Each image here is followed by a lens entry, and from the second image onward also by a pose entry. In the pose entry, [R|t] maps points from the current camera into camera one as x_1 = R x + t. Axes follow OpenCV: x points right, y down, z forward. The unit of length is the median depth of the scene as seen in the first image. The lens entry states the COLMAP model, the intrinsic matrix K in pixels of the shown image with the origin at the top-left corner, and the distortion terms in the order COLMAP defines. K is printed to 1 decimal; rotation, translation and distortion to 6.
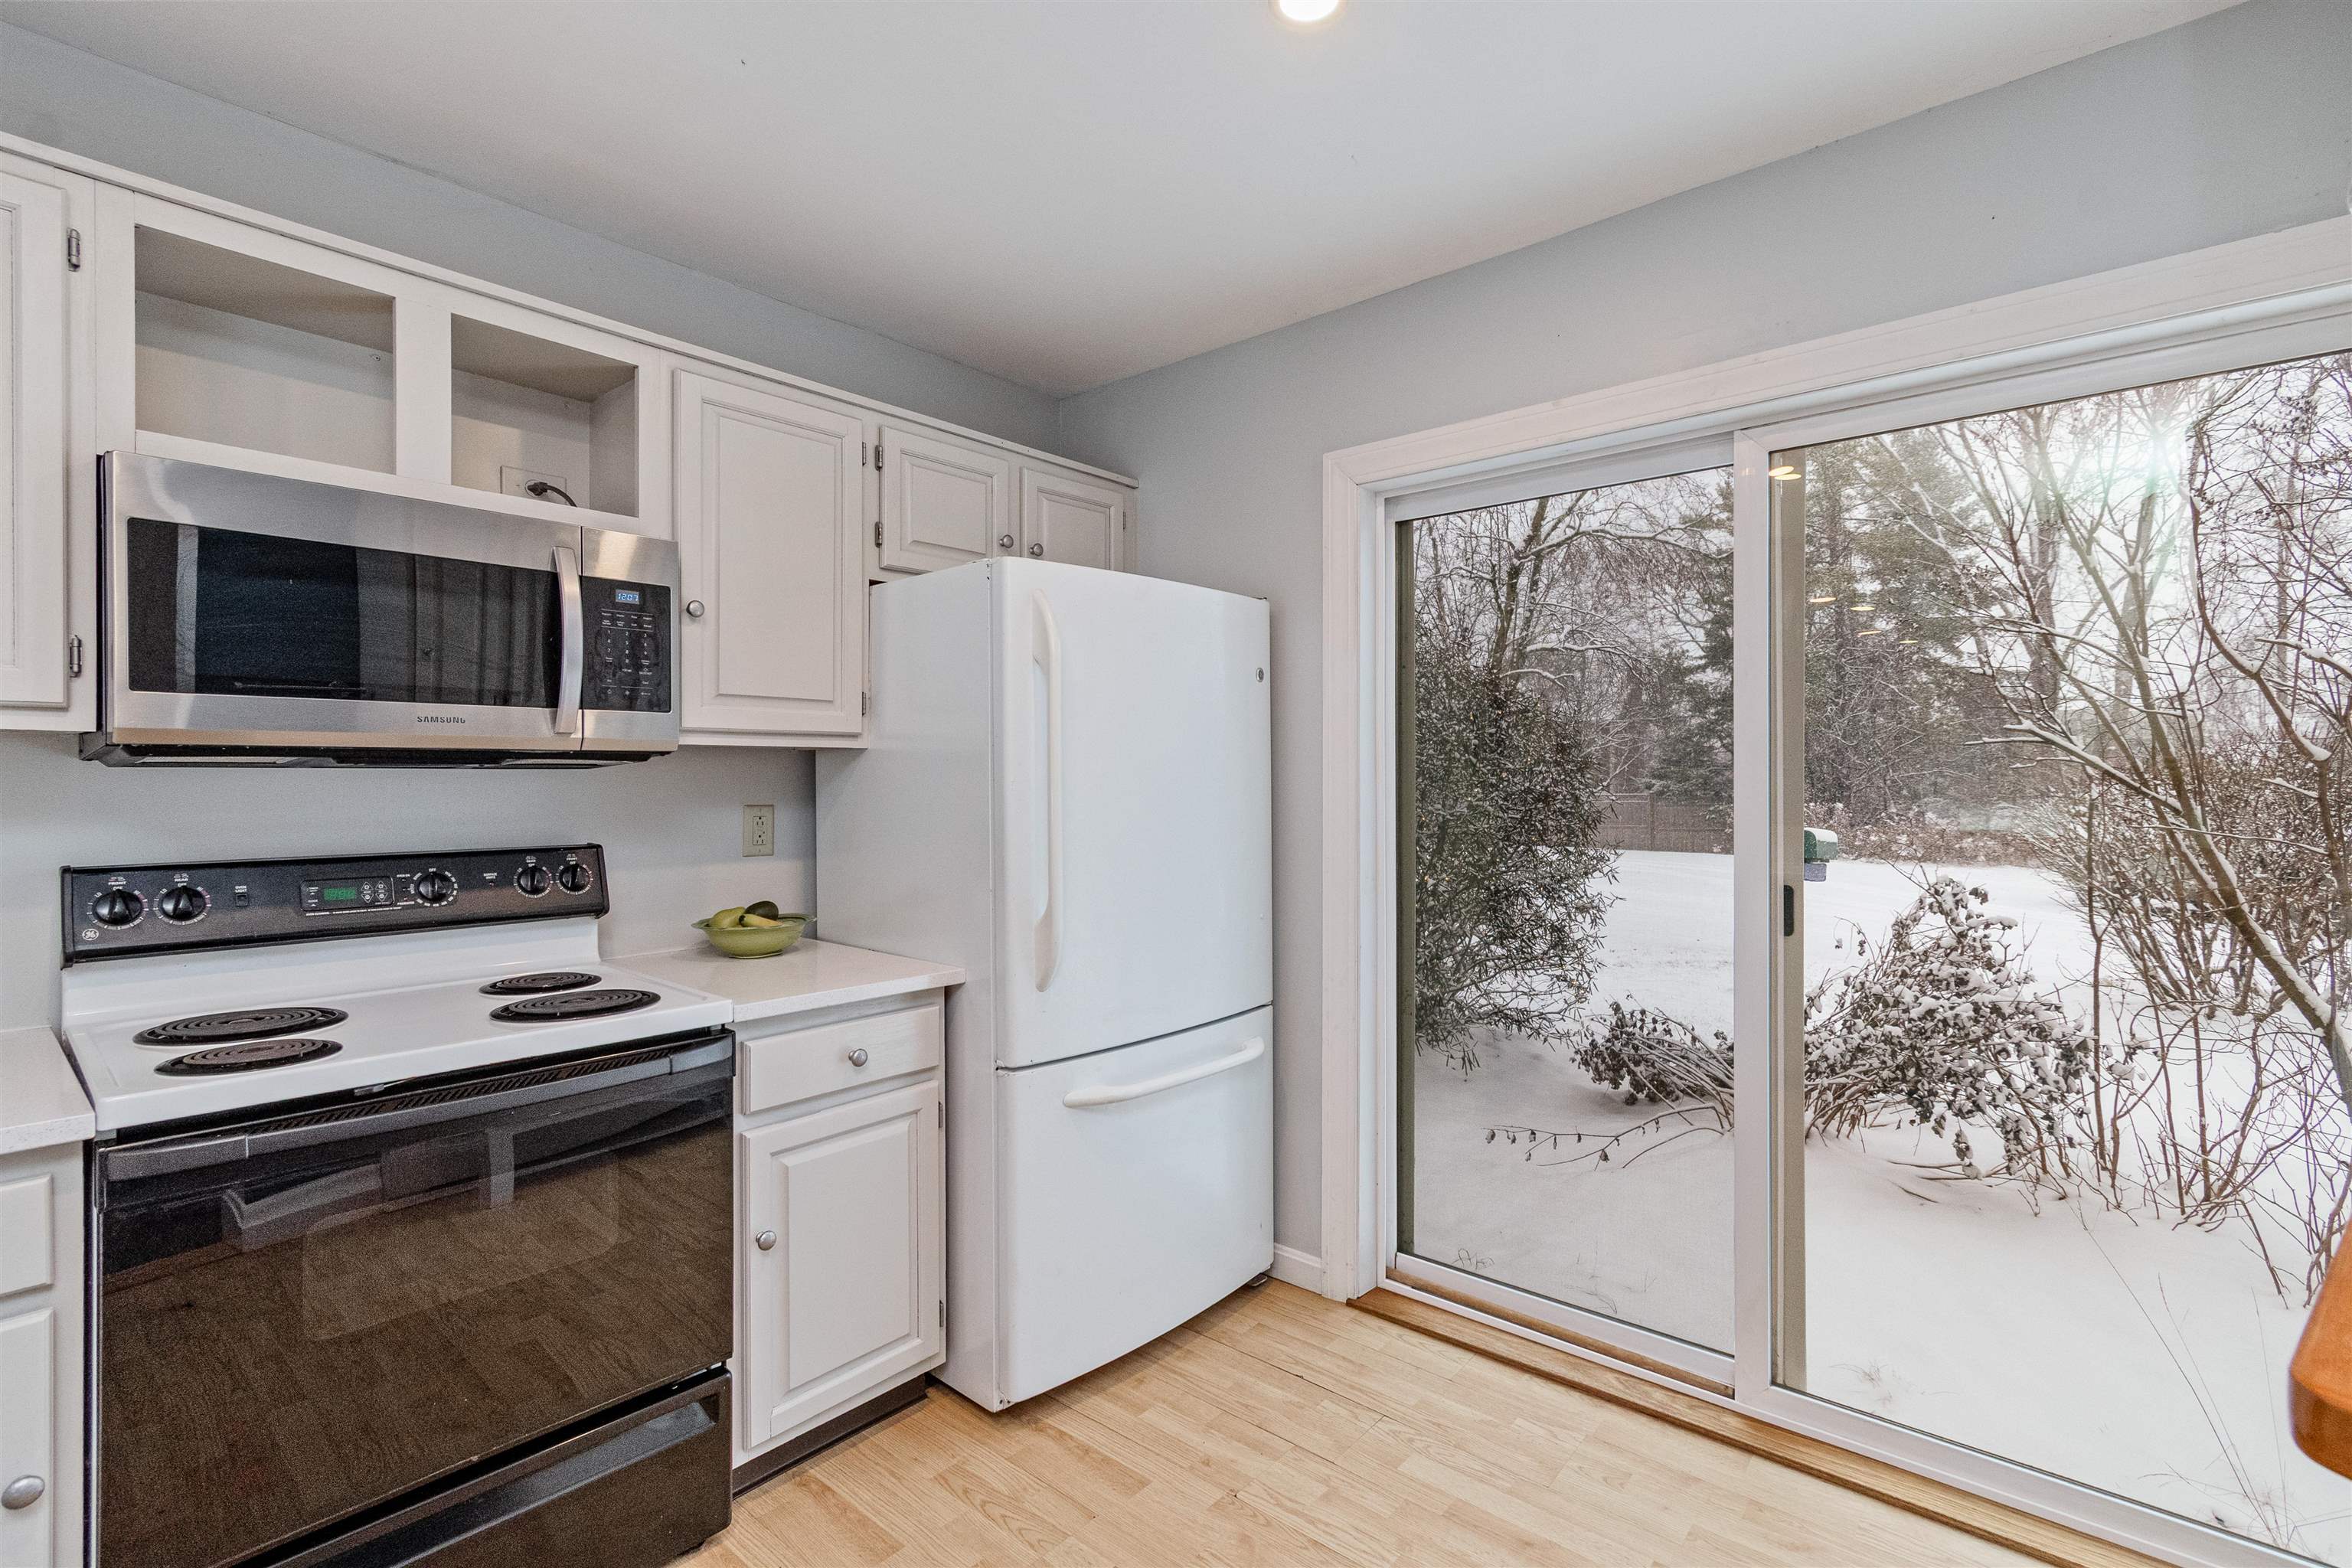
lens RADIAL K [[1071.8, 0, 1187.6], [0, 1071.8, 779.0], [0, 0, 1]] dist [0.003864, 0.001085]
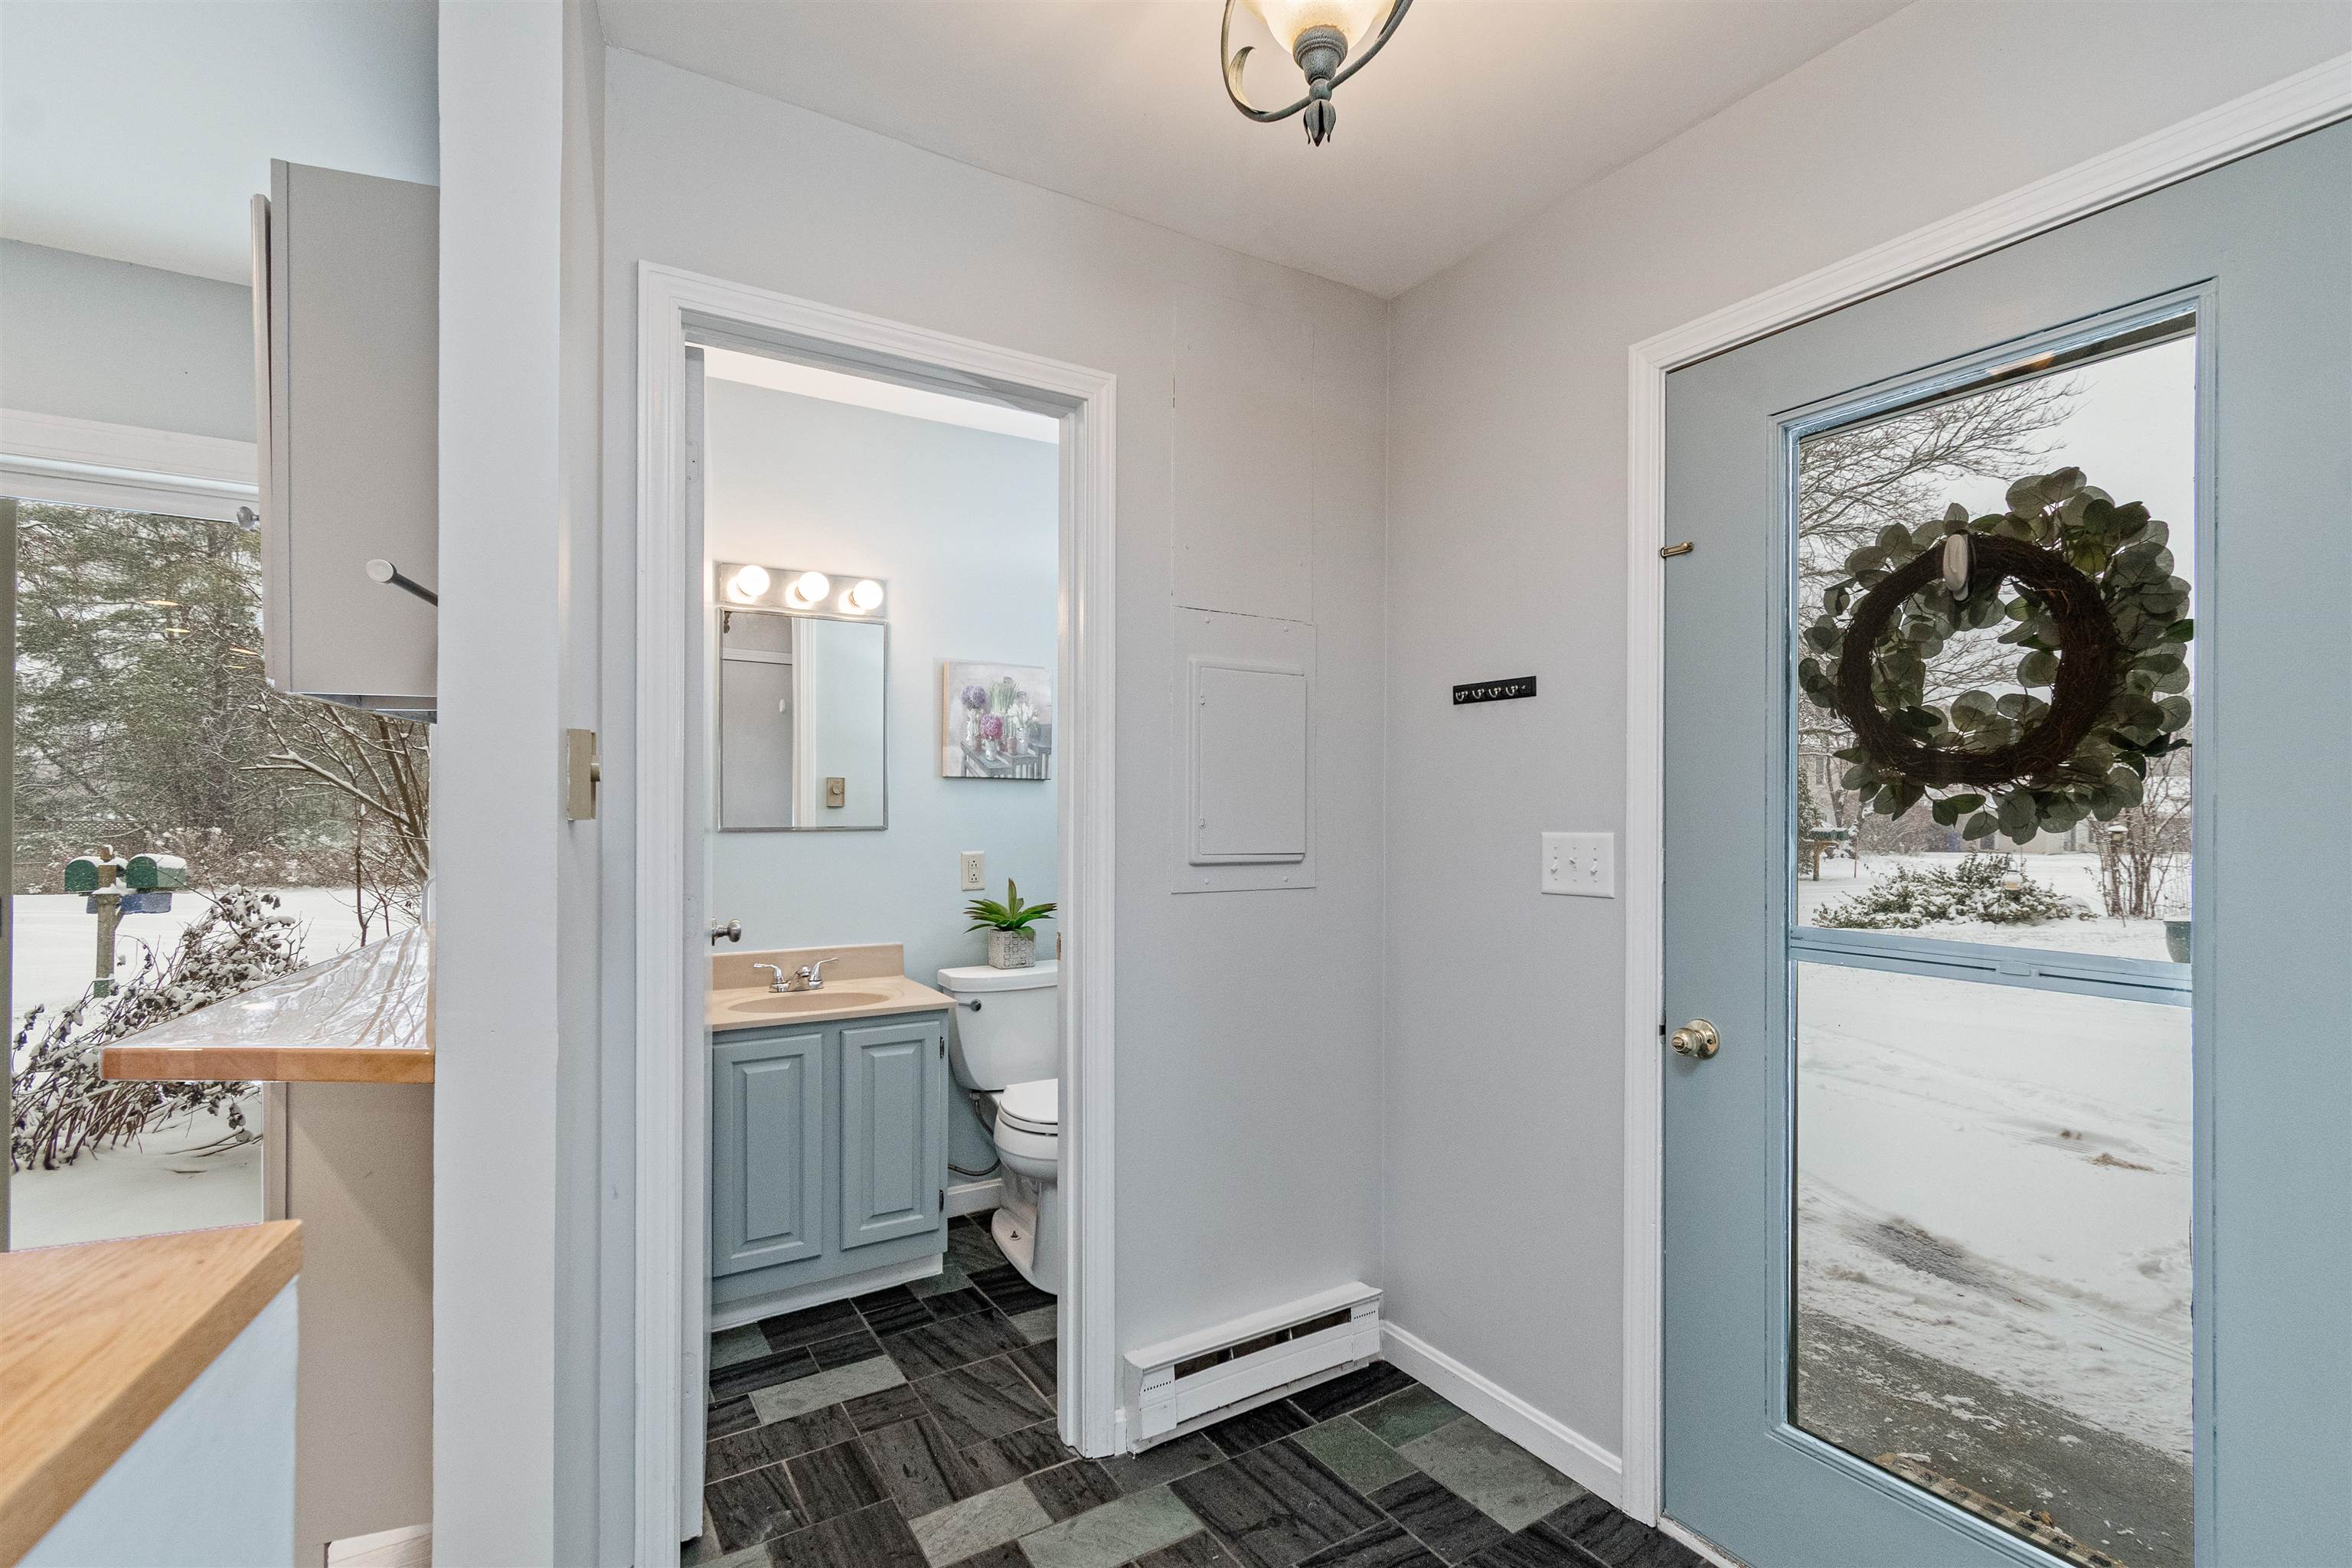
lens RADIAL K [[1085.5, 0, 1193.0], [0, 1085.5, 807.1], [0, 0, 1]] dist [-0.000988, 0.000666]
pose [[0.296651, 0.001503, 0.954985, -0.127696], [-0.006545, 0.999978, 0.000459, 0.002093], [-0.954964, -0.006387, 0.296654, -0.475909]]
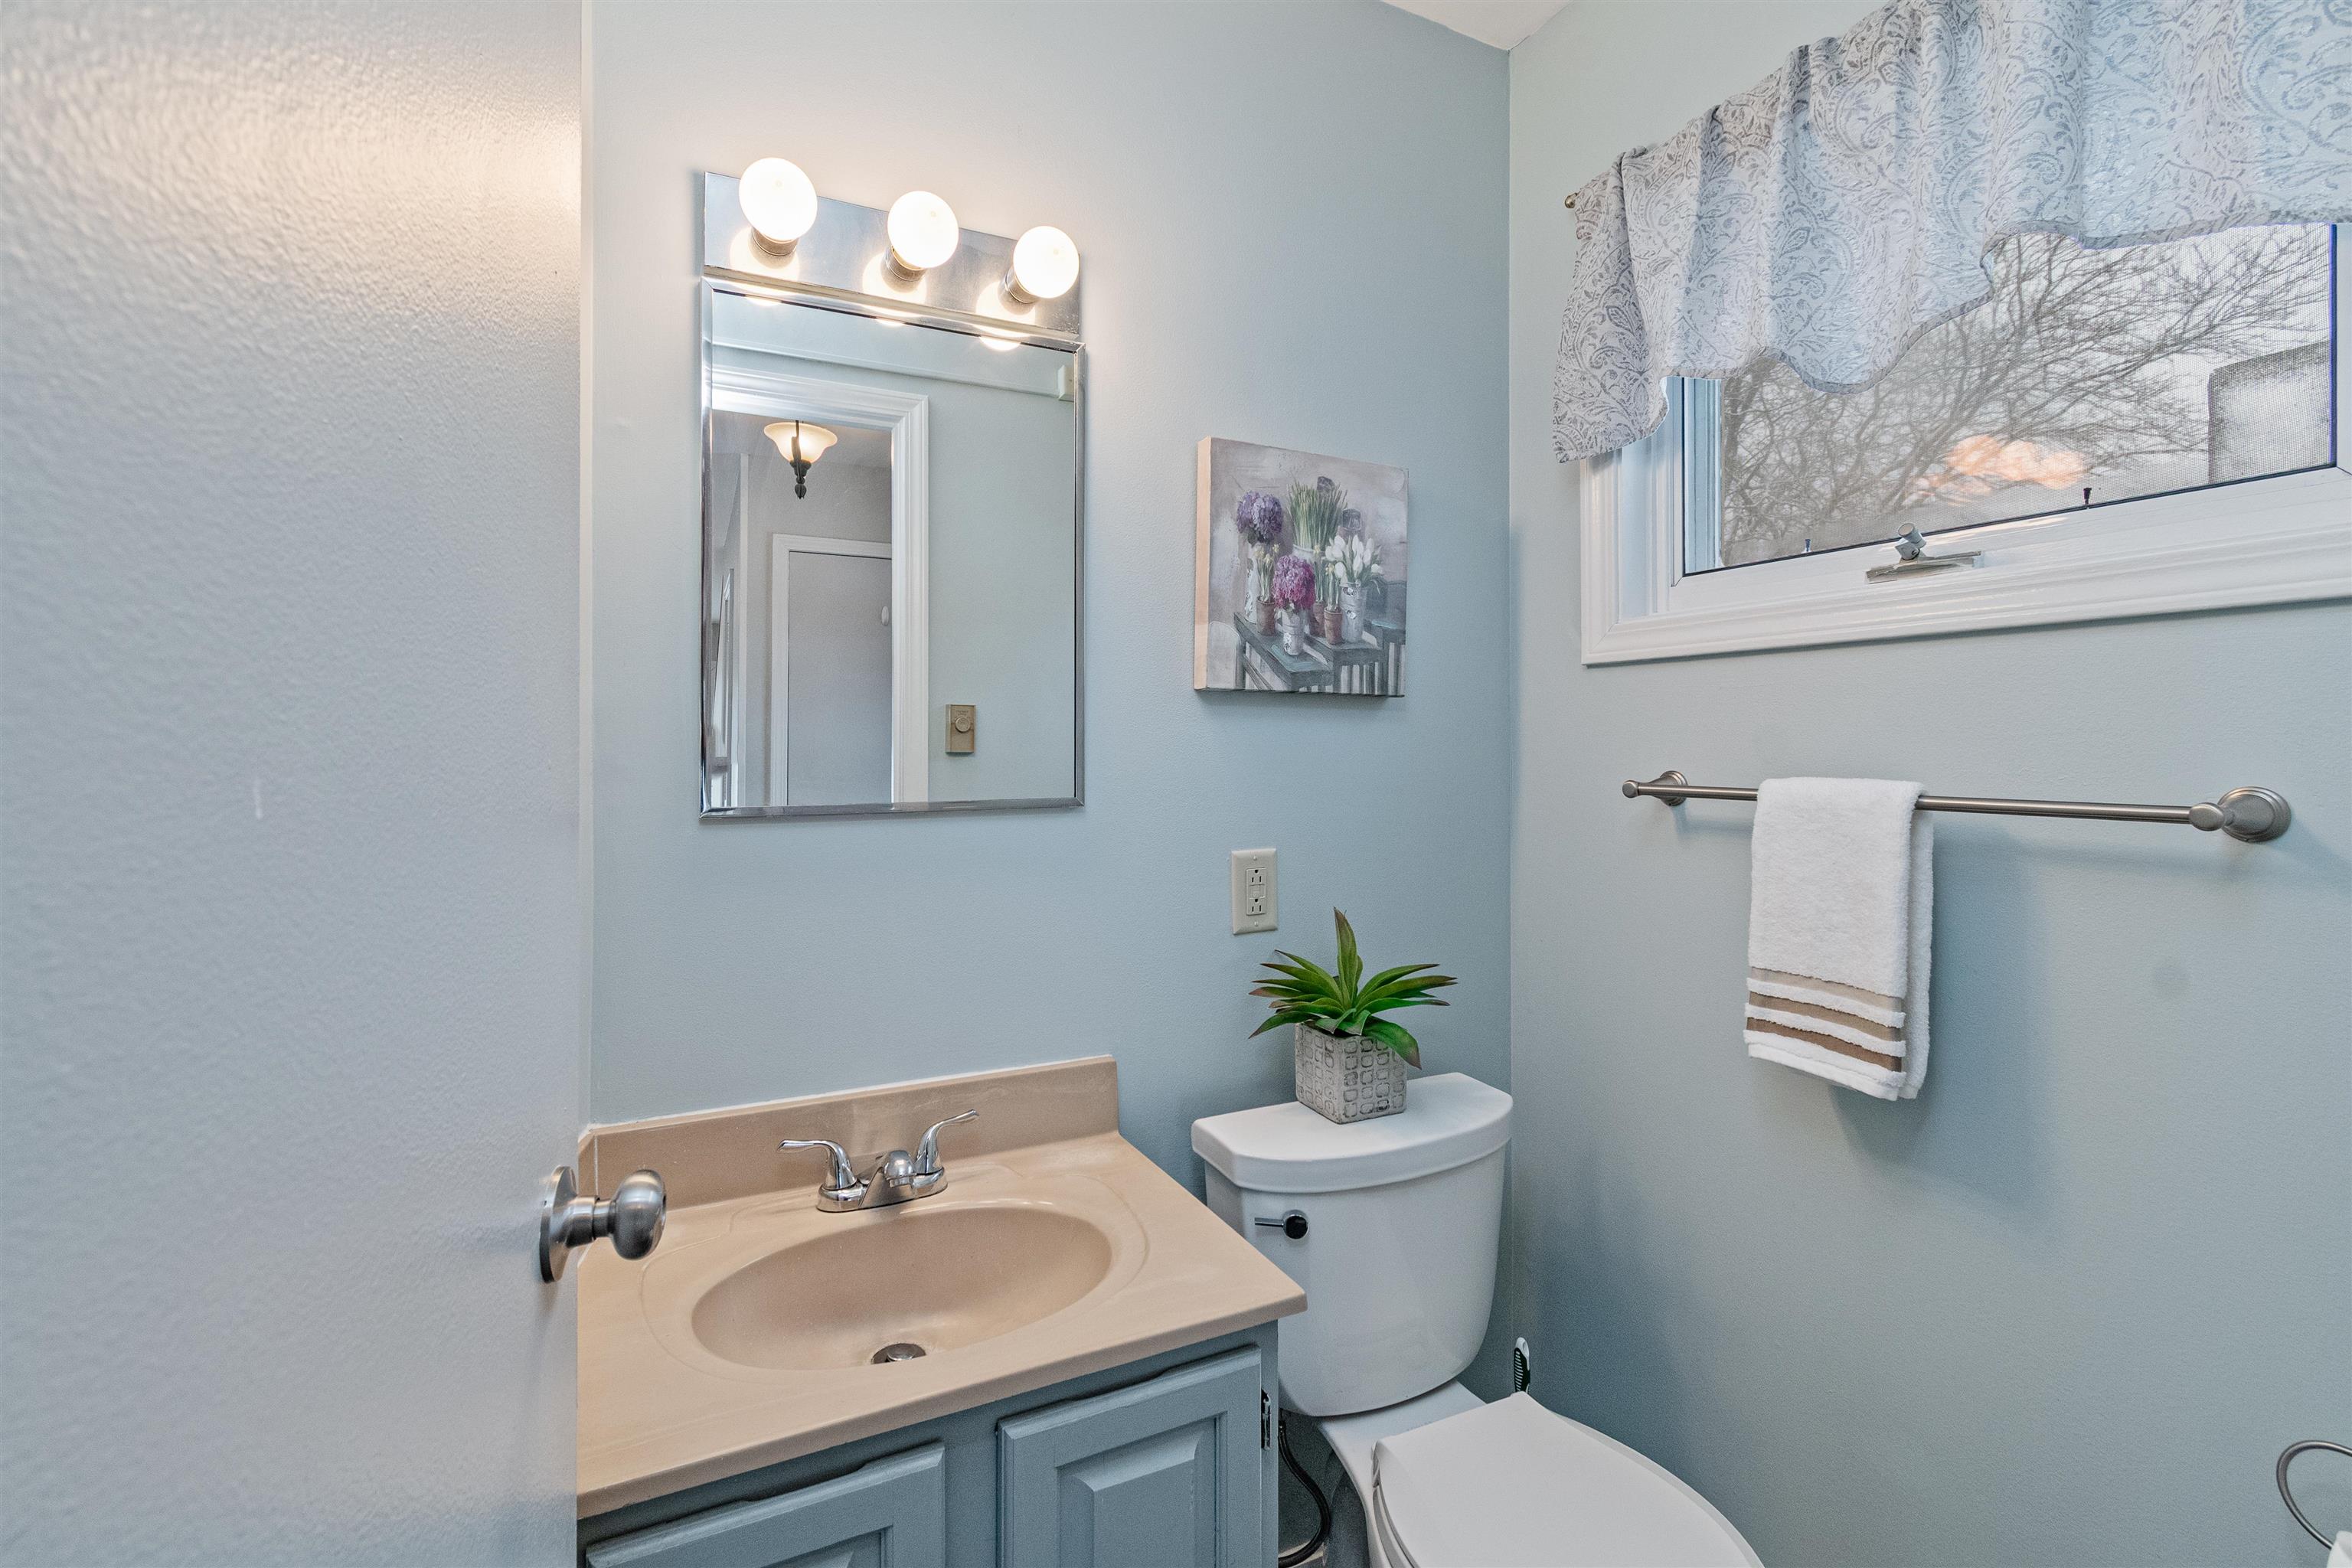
lens RADIAL K [[1041.4, 0, 1177.1], [0, 1041.4, 734.6], [0, 0, 1]] dist [0.002426, 0.000301]
pose [[0.397390, 0.010871, 0.917586, 0.585230], [-0.002975, 0.999940, -0.010558, -0.001388], [-0.917645, 0.001465, 0.397398, 0.044606]]
